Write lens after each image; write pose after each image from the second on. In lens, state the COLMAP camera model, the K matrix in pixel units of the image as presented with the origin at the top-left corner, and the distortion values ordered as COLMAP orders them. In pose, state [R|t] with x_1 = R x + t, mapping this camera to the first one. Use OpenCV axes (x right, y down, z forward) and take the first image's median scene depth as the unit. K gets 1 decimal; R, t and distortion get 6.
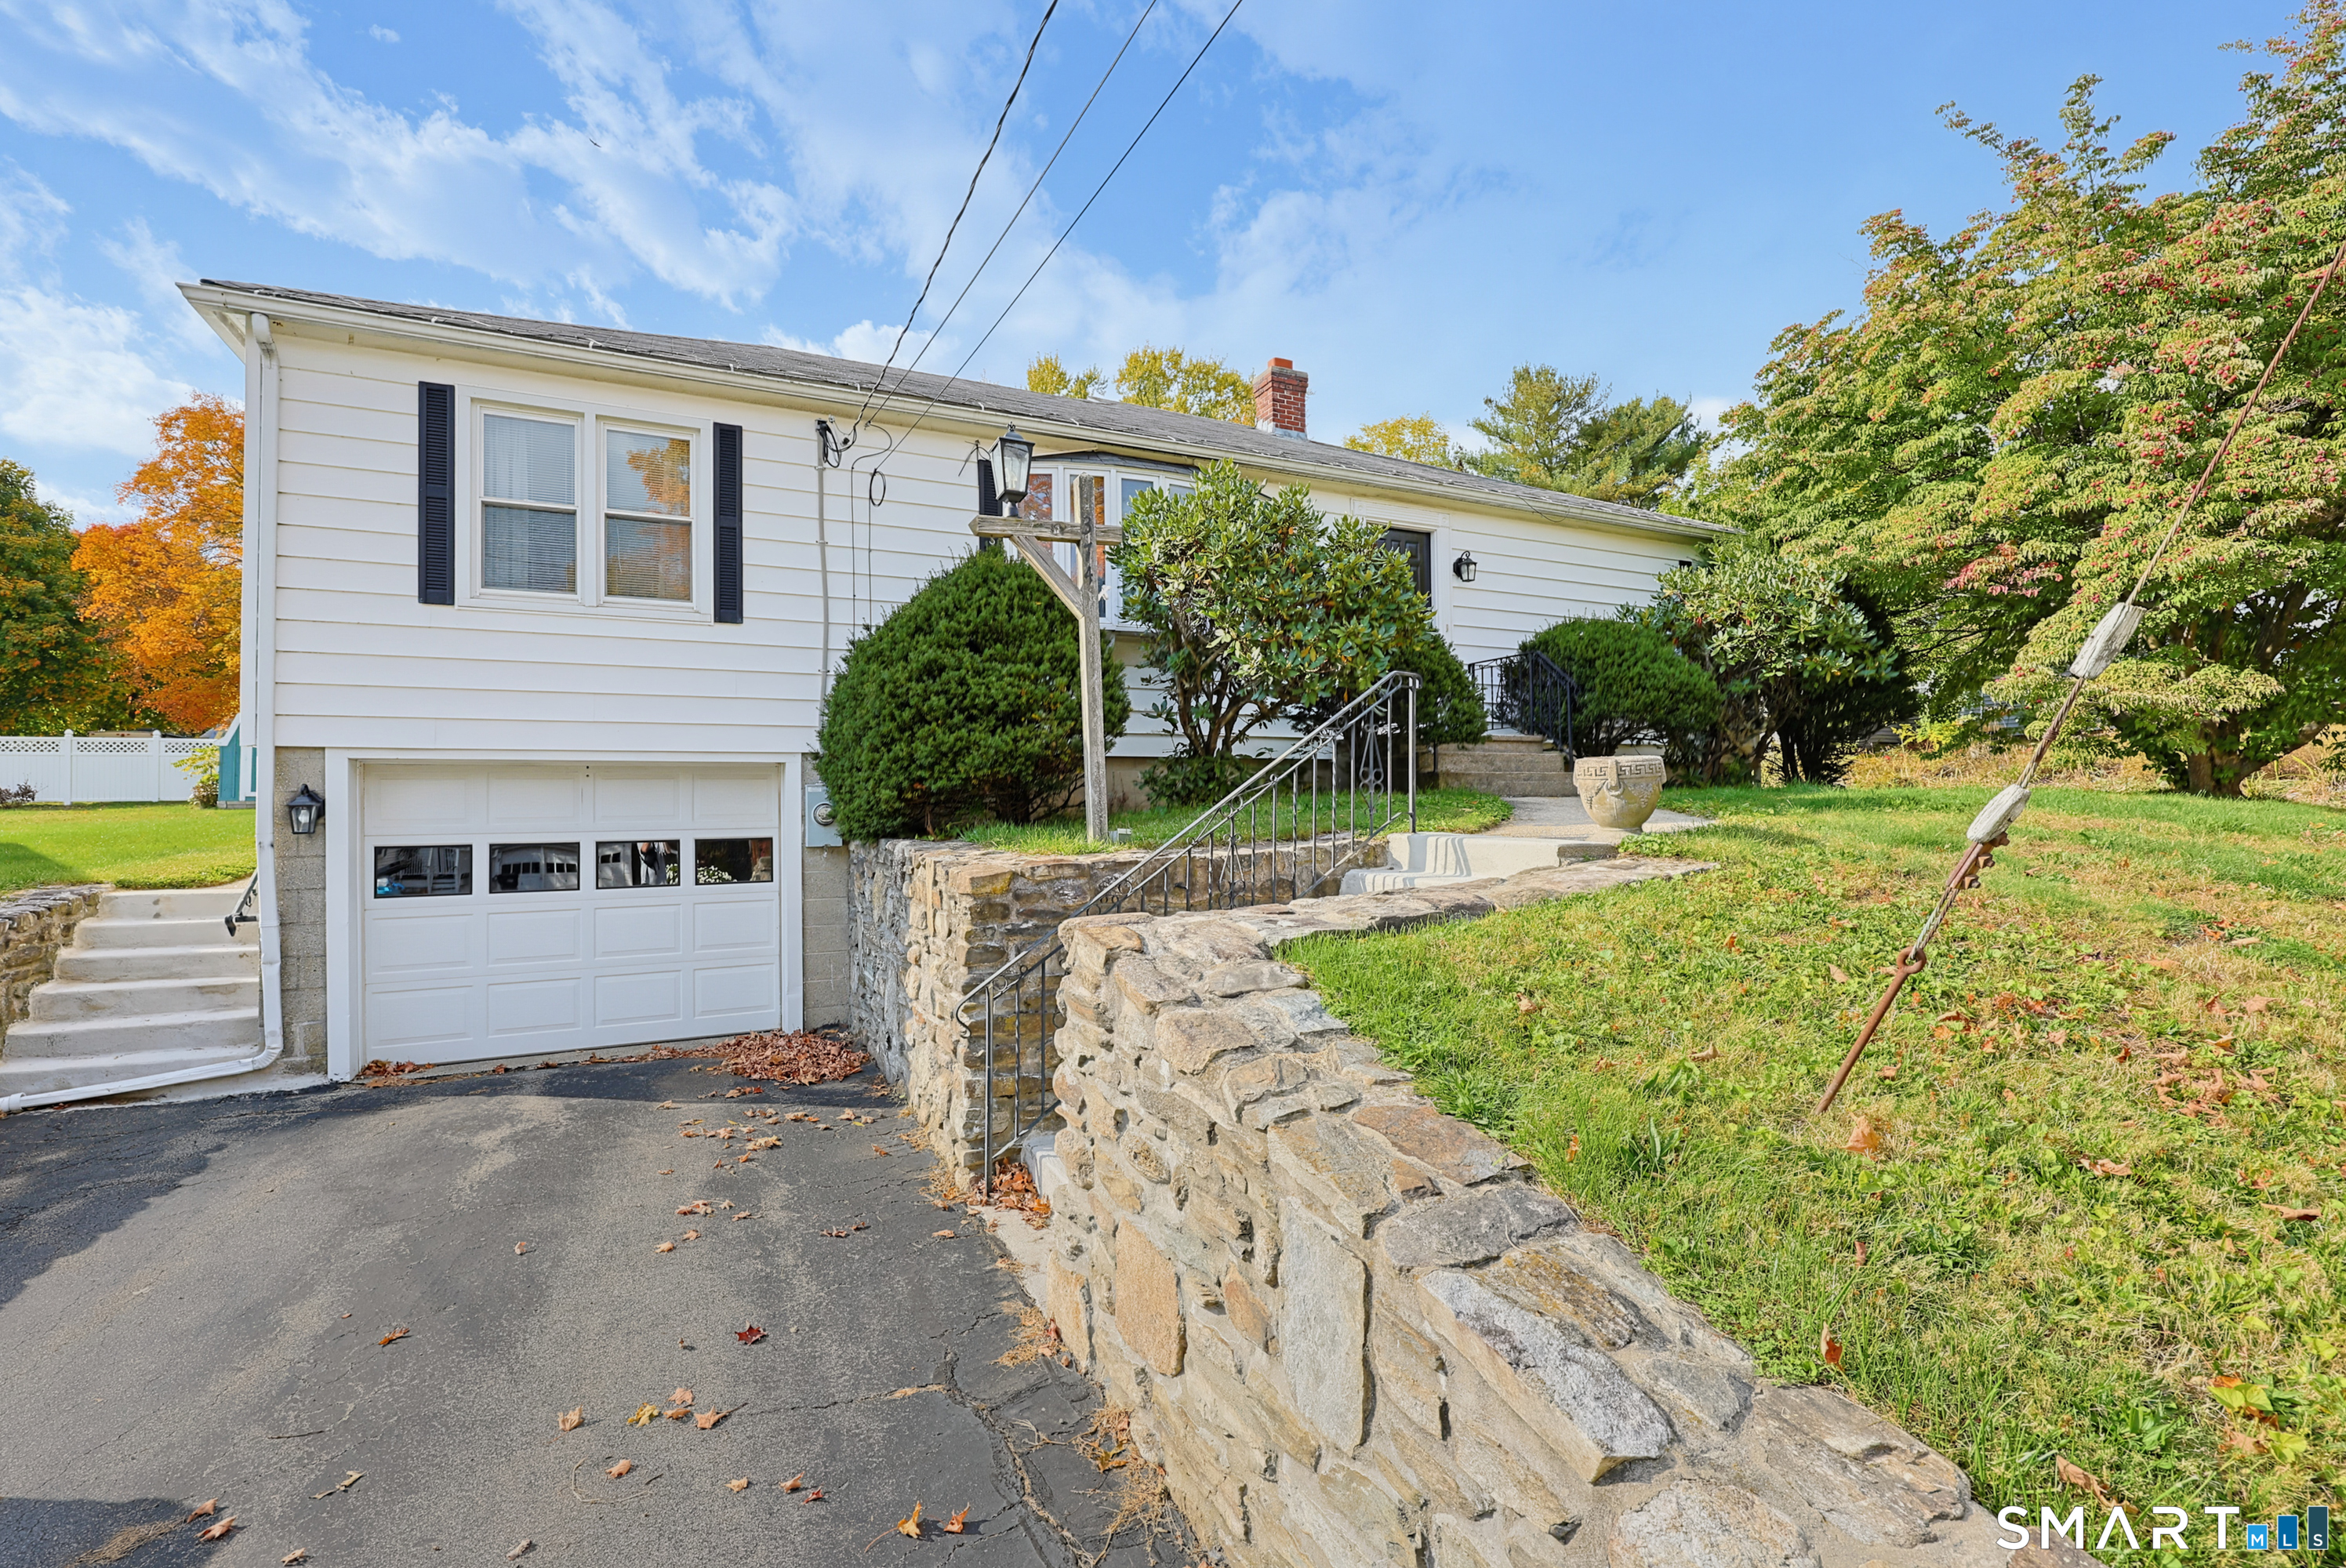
lens RADIAL K [[1024.0, 0, 1165.0], [0, 1024.0, 802.3], [0, 0, 1]] dist [-0.001192, -0.000282]
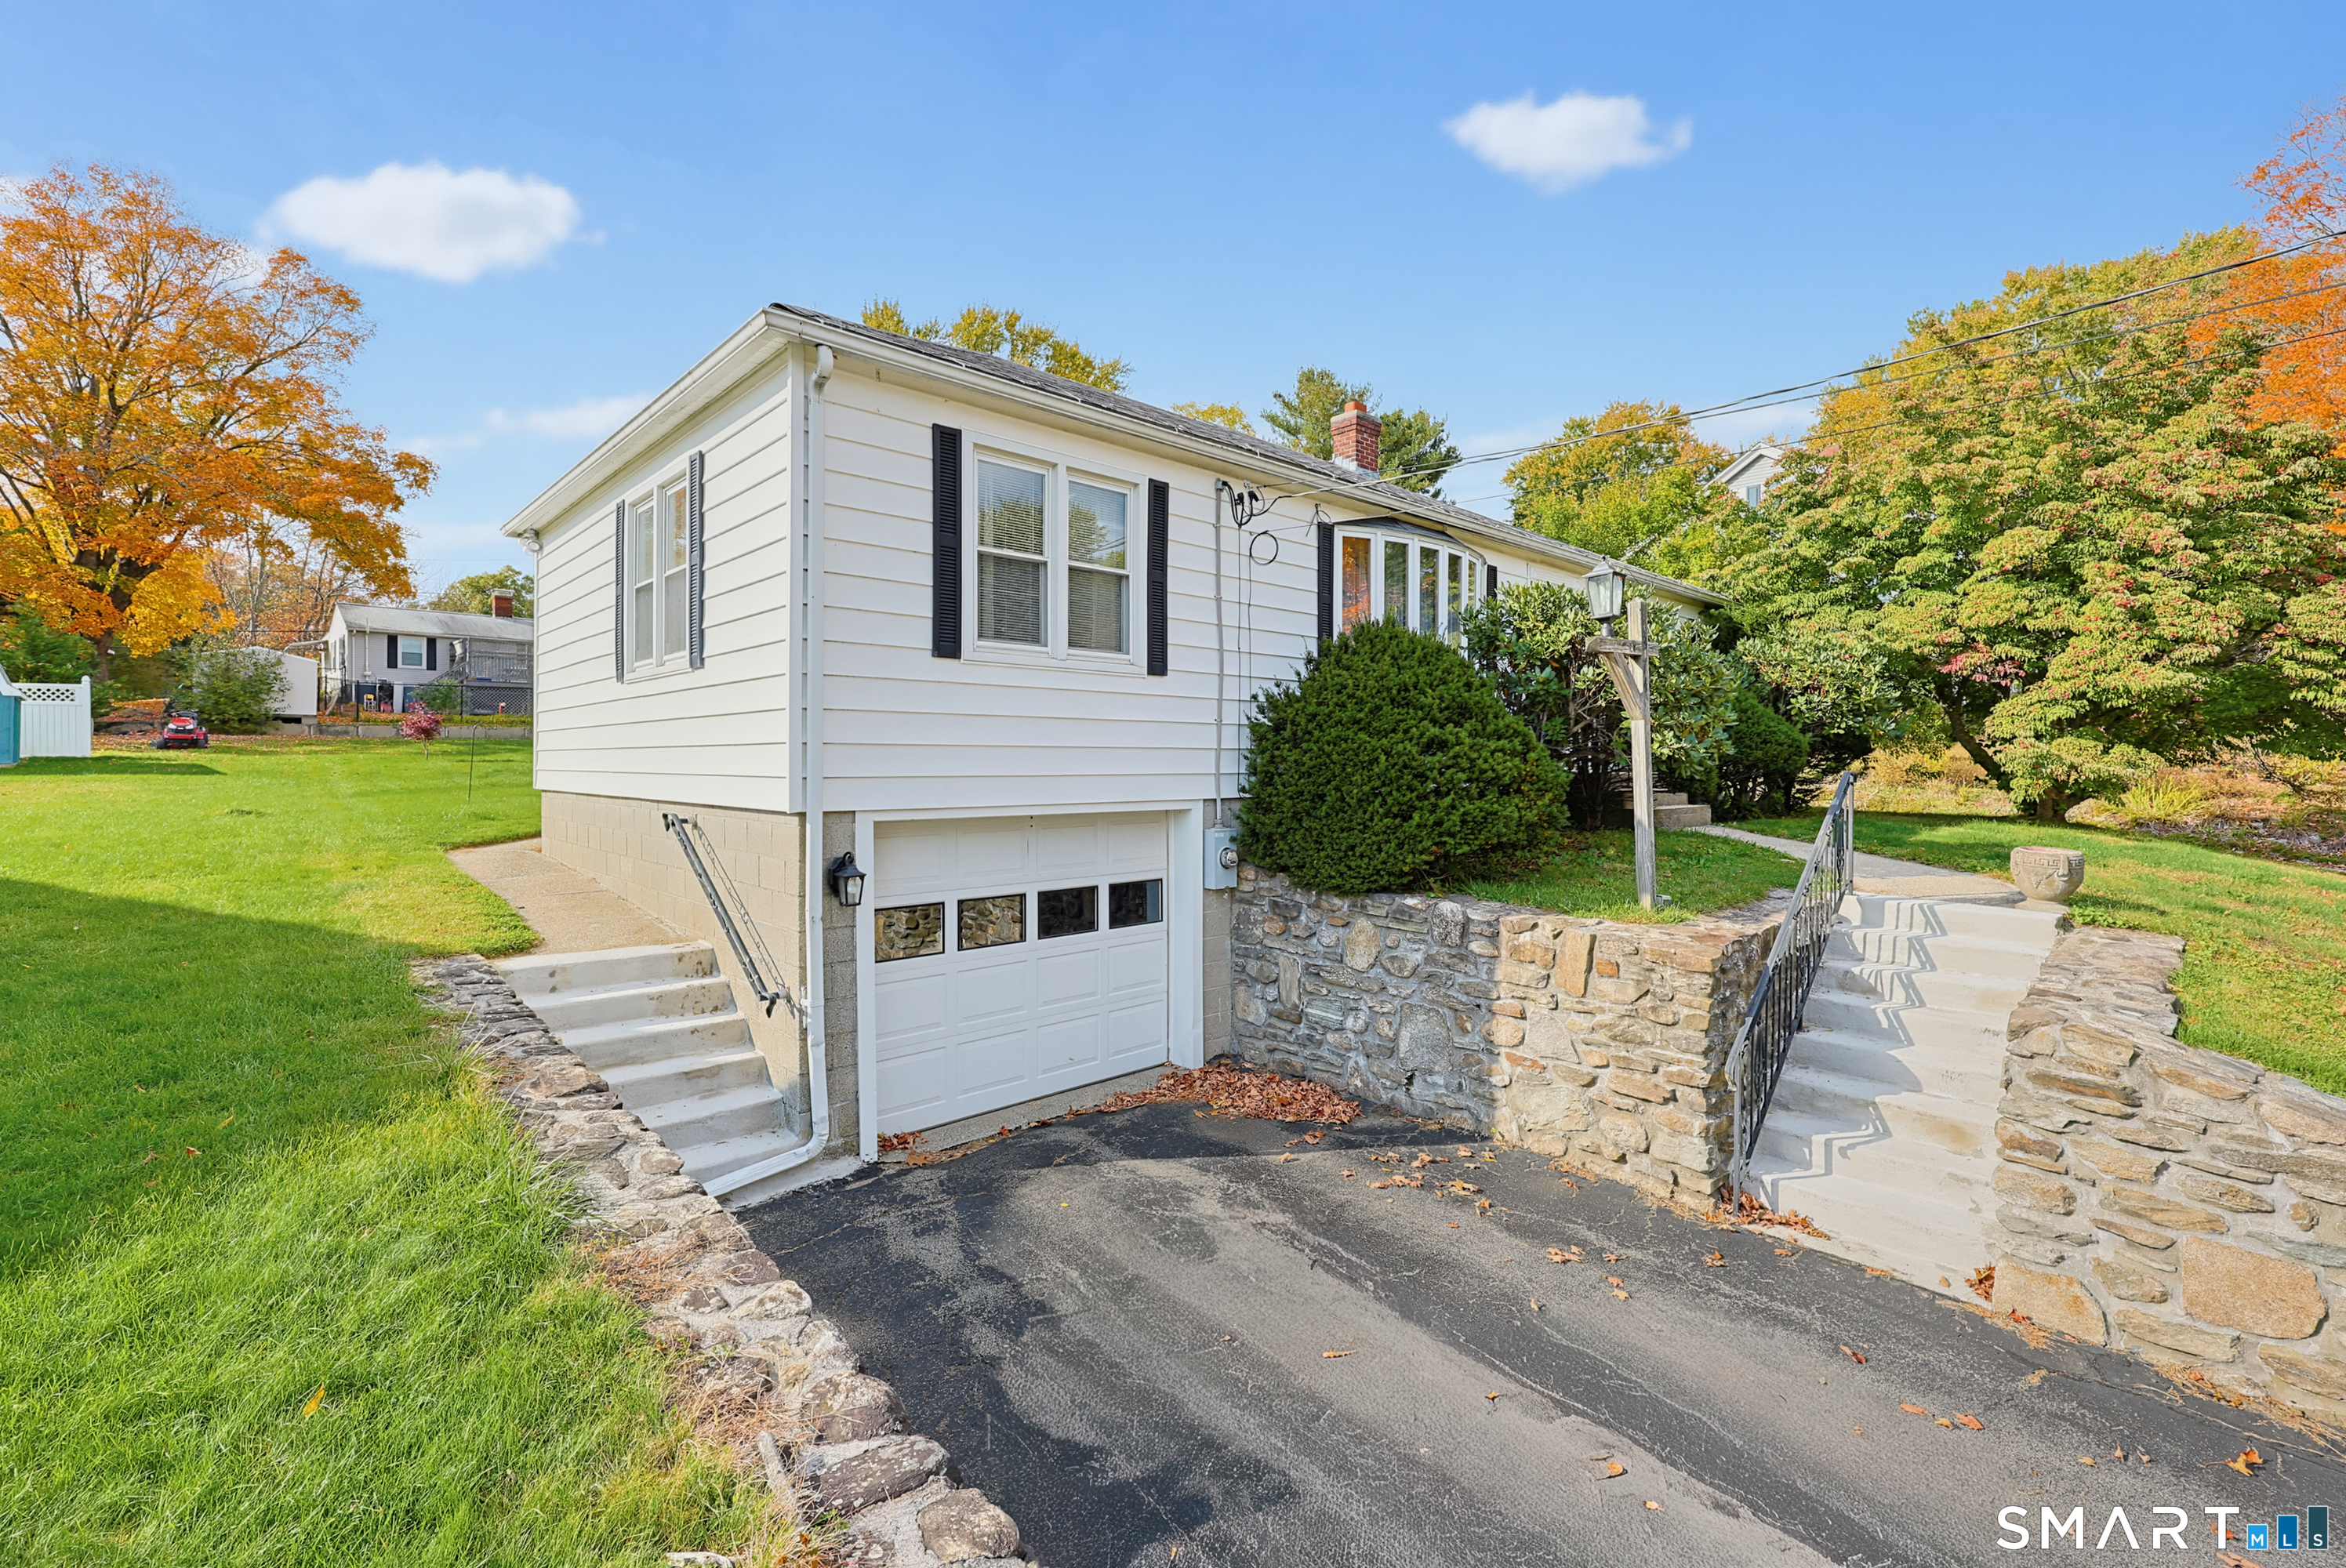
lens RADIAL K [[1007.0, 0, 1191.5], [0, 1007.0, 770.8], [0, 0, 1]] dist [-0.001096, -0.000376]
pose [[0.954804, 0.014487, 0.296883, -0.725103], [-0.020302, 0.999658, 0.016512, -0.101148], [-0.296542, -0.021793, 0.954771, 0.022700]]
